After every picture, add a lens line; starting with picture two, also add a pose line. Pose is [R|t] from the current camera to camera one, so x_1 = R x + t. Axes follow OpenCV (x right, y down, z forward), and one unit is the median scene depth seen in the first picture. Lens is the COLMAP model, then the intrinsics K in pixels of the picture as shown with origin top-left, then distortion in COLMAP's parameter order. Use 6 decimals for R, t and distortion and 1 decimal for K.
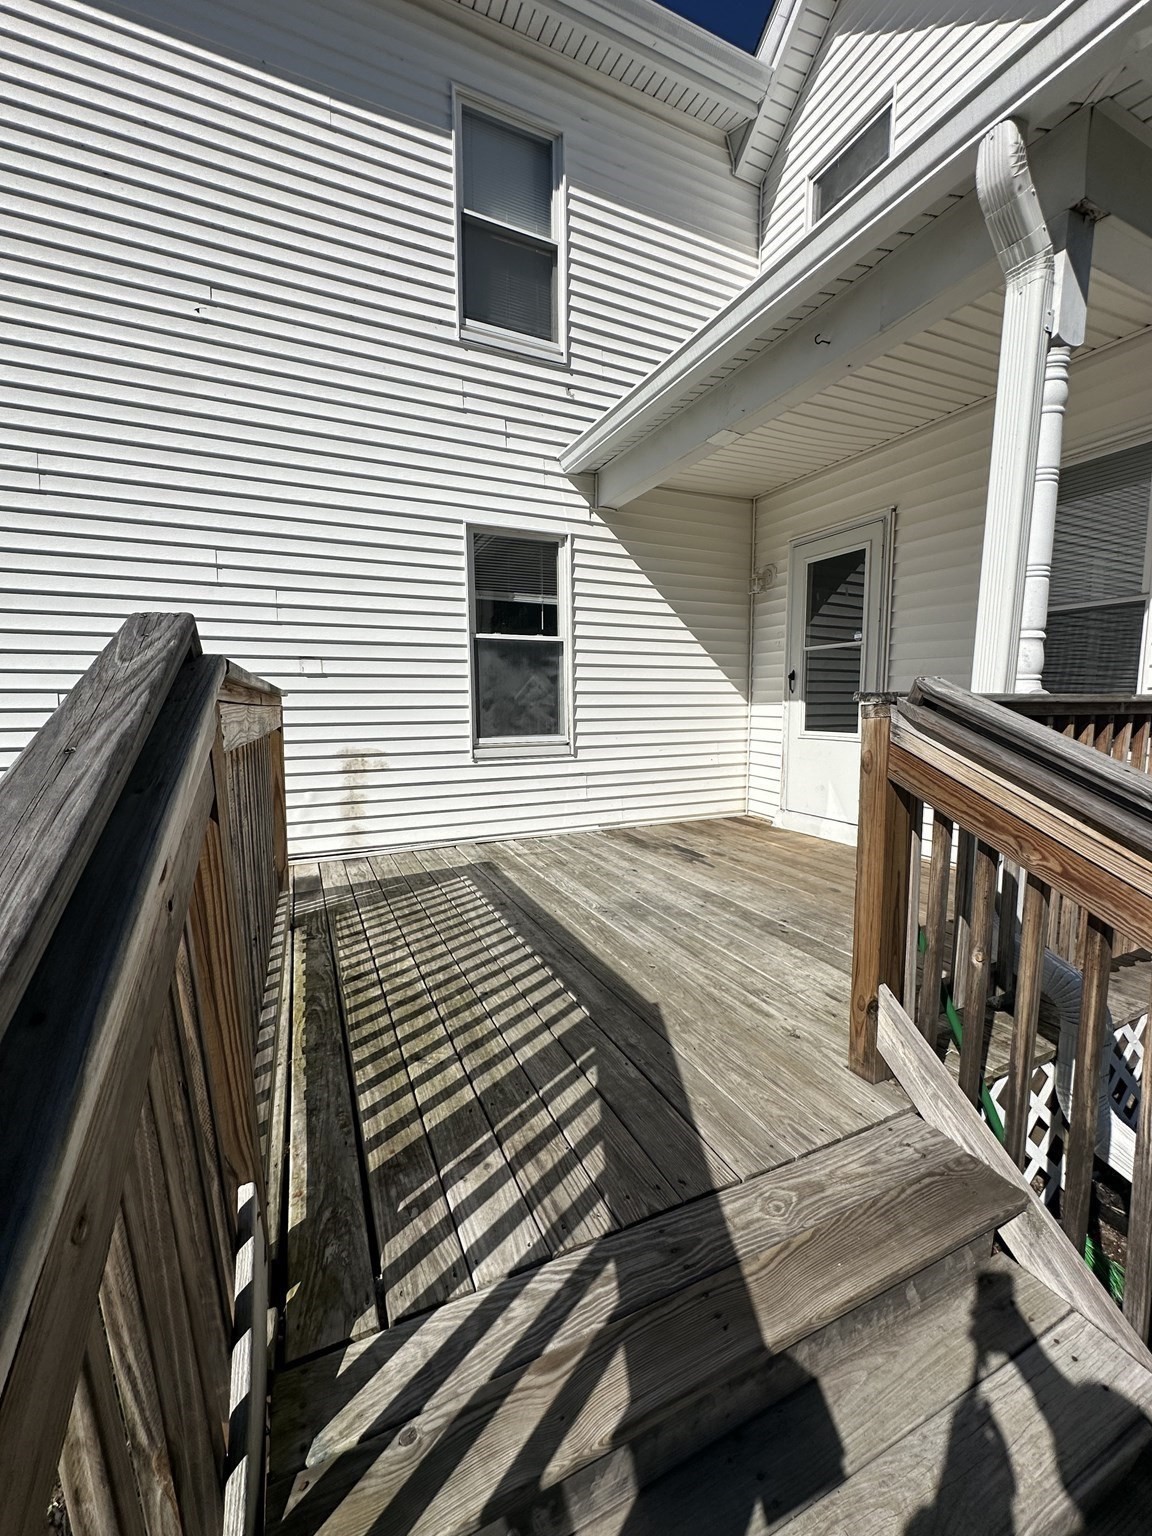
lens RADIAL K [[611.5, 0, 580.1], [0, 611.5, 761.0], [0, 0, 1]] dist [-0.000208, 0.000113]
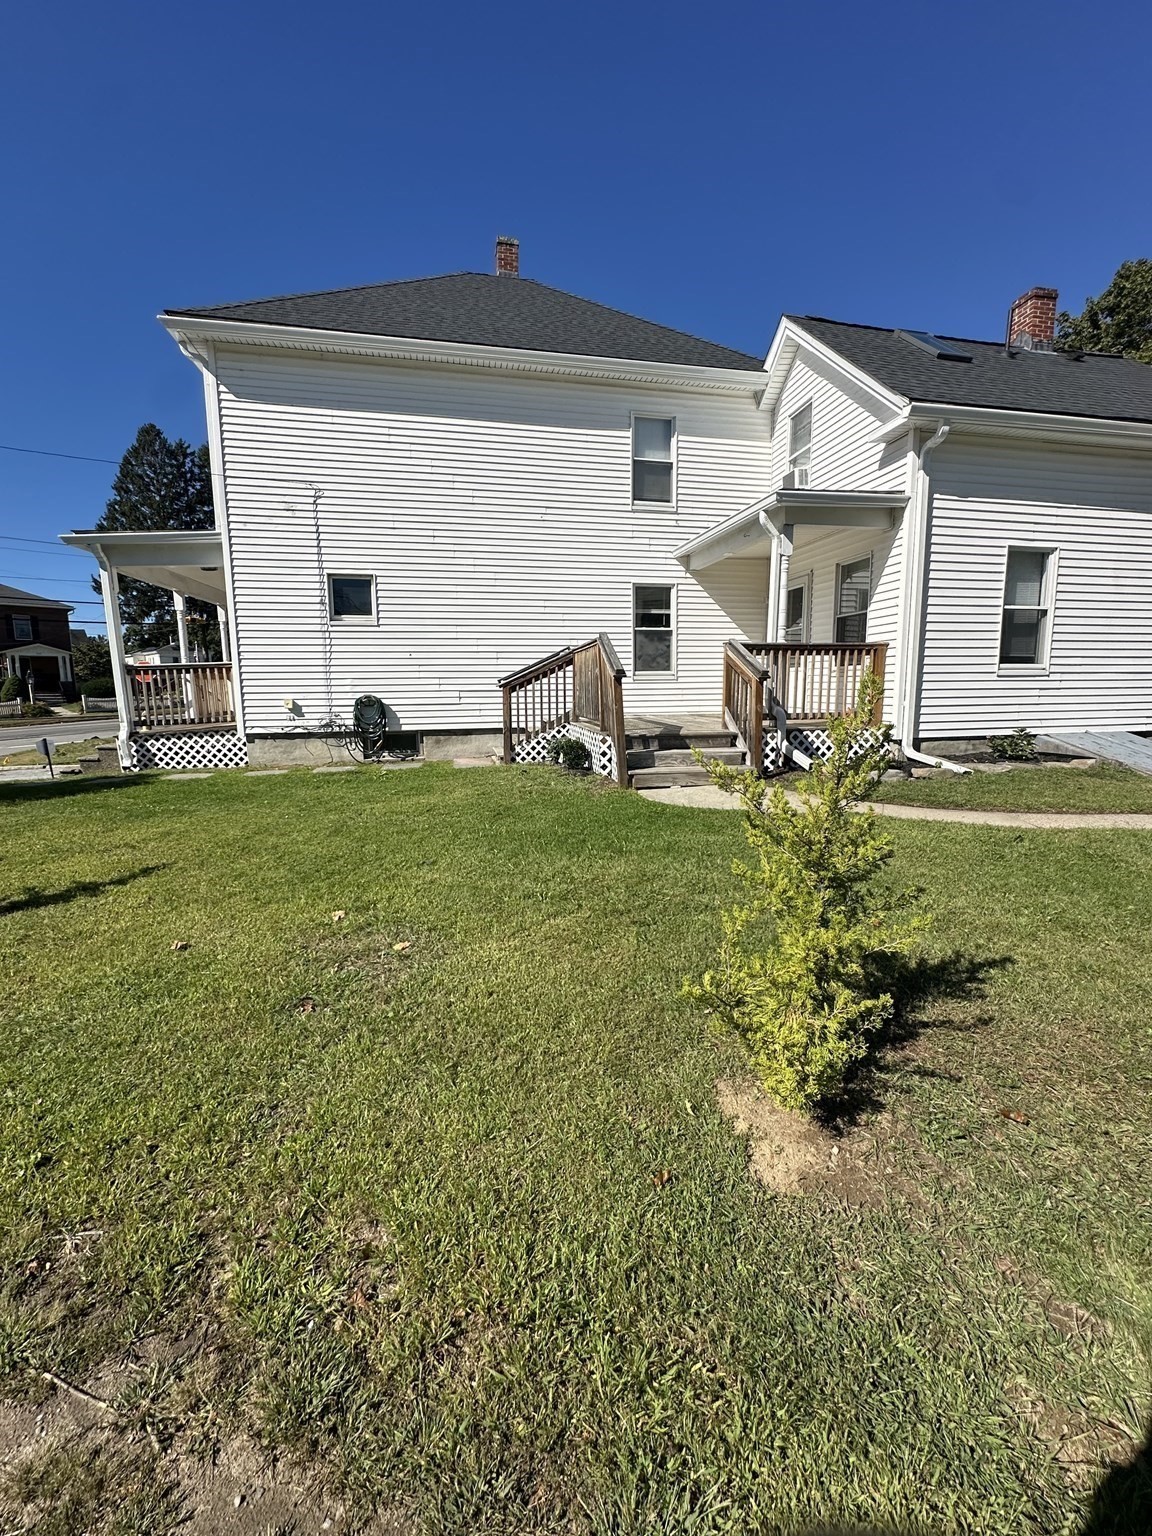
lens RADIAL K [[611.5, 0, 580.1], [0, 611.5, 761.0], [0, 0, 1]] dist [-0.000208, 0.000113]
pose [[0.973176, 0.023726, -0.228836, 0.181292], [-0.016841, 0.999346, 0.031991, 0.242998], [0.229446, -0.027279, 0.972939, -1.406727]]
